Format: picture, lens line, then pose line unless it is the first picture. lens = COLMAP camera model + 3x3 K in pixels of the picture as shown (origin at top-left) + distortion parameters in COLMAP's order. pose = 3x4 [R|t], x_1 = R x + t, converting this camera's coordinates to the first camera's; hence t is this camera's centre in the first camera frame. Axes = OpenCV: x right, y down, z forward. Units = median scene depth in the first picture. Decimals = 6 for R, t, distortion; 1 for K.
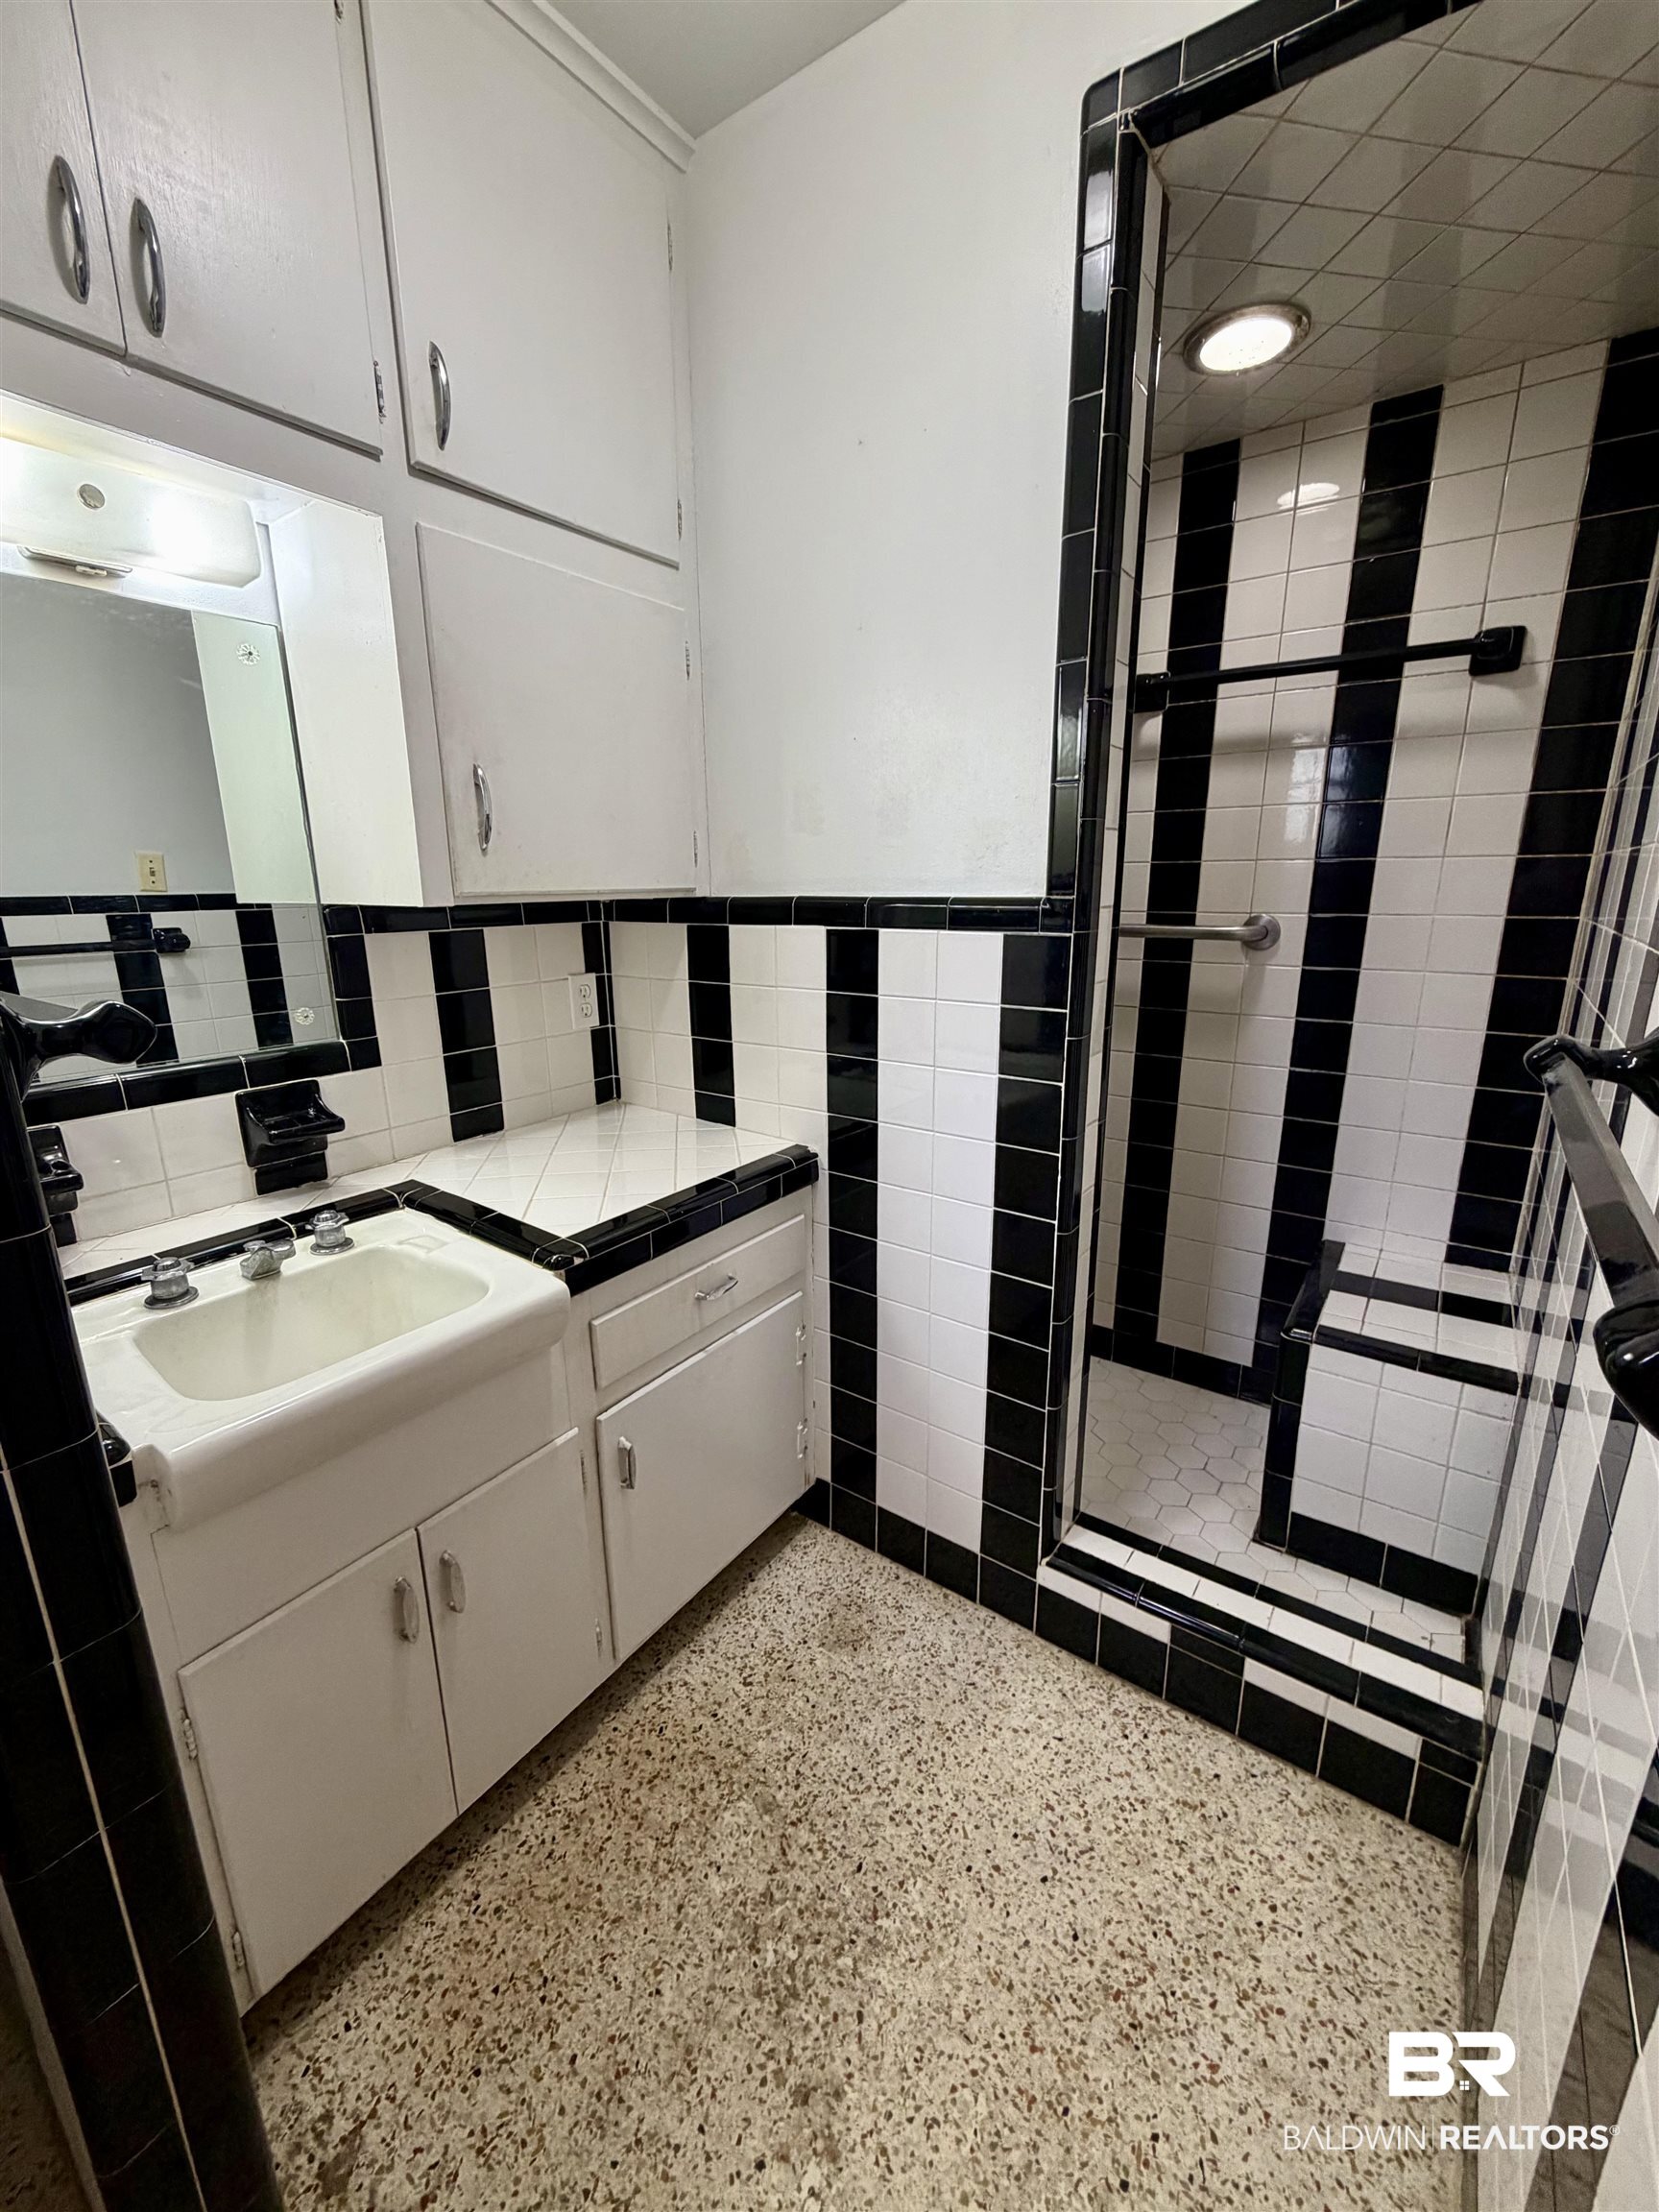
lens RADIAL K [[885.5, 0, 834.2], [0, 885.5, 1104.2], [0, 0, 1]] dist [-0.001167, 0.000217]
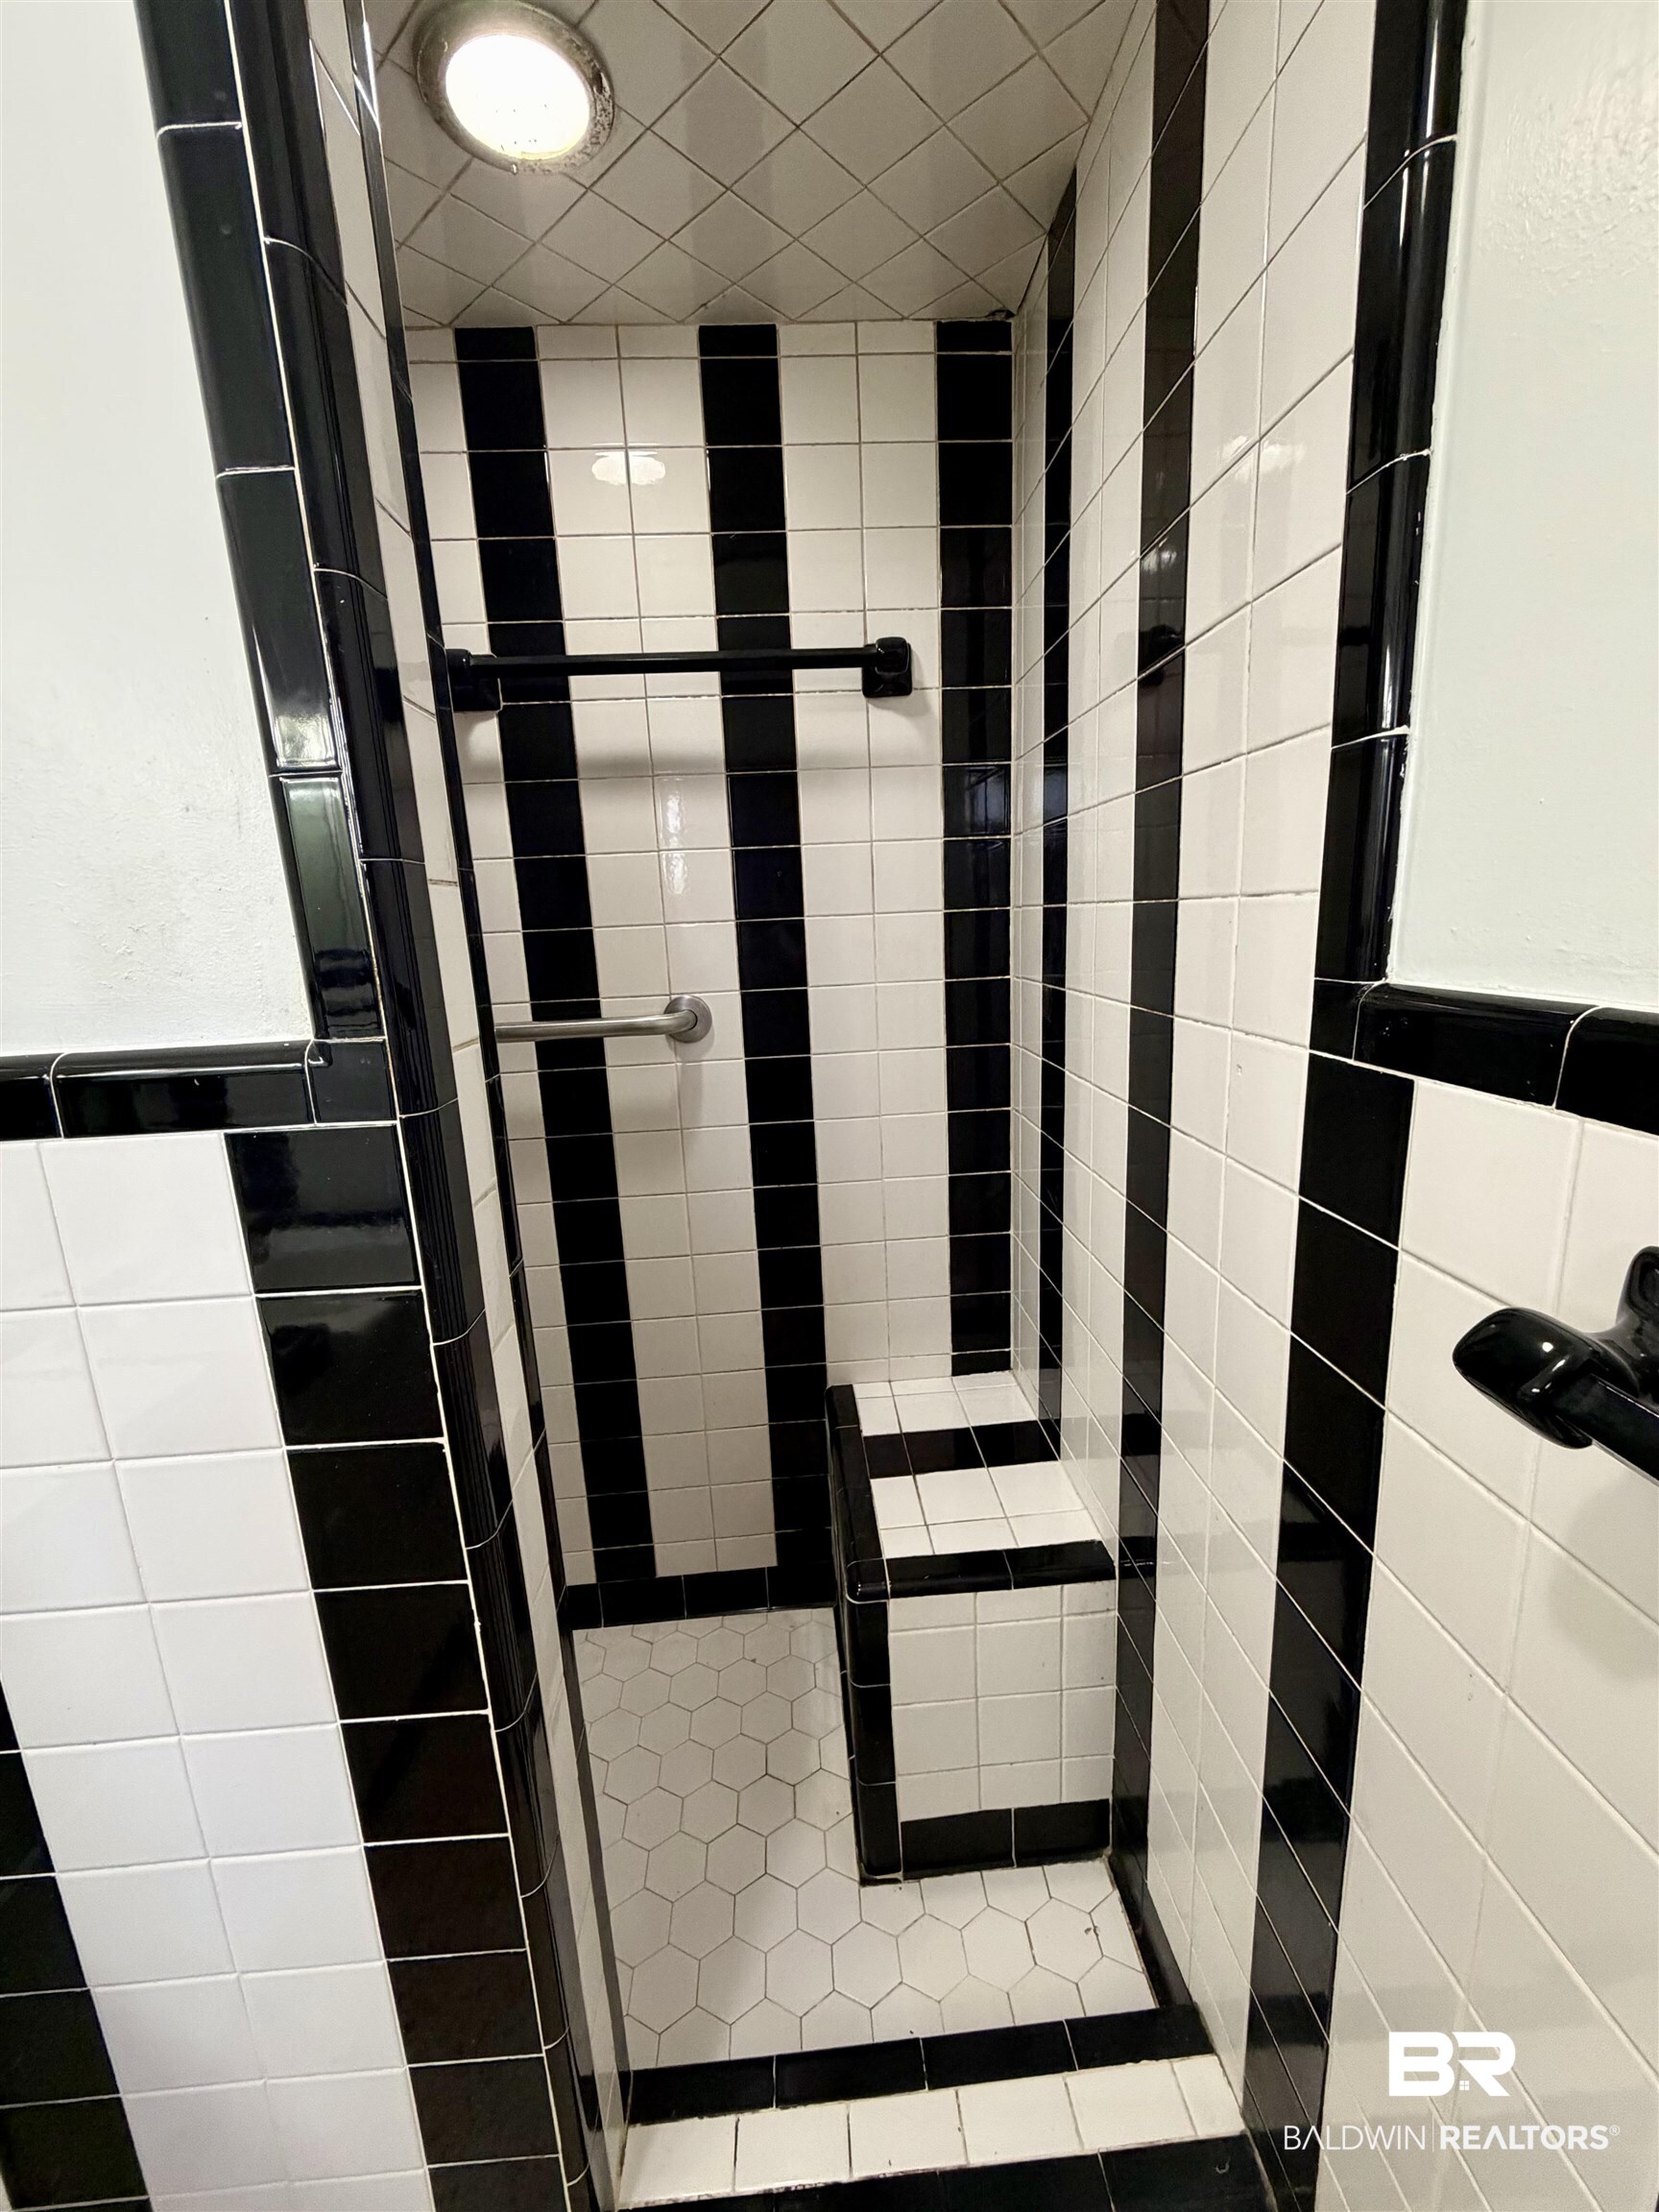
lens RADIAL K [[885.5, 0, 826.3], [0, 885.5, 1105.6], [0, 0, 1]] dist [-0.001167, 0.000217]
pose [[0.782021, -0.159859, 0.602403, 0.119960], [0.194253, 0.980918, 0.008132, -0.112091], [-0.592207, 0.110660, 0.798151, 0.365166]]
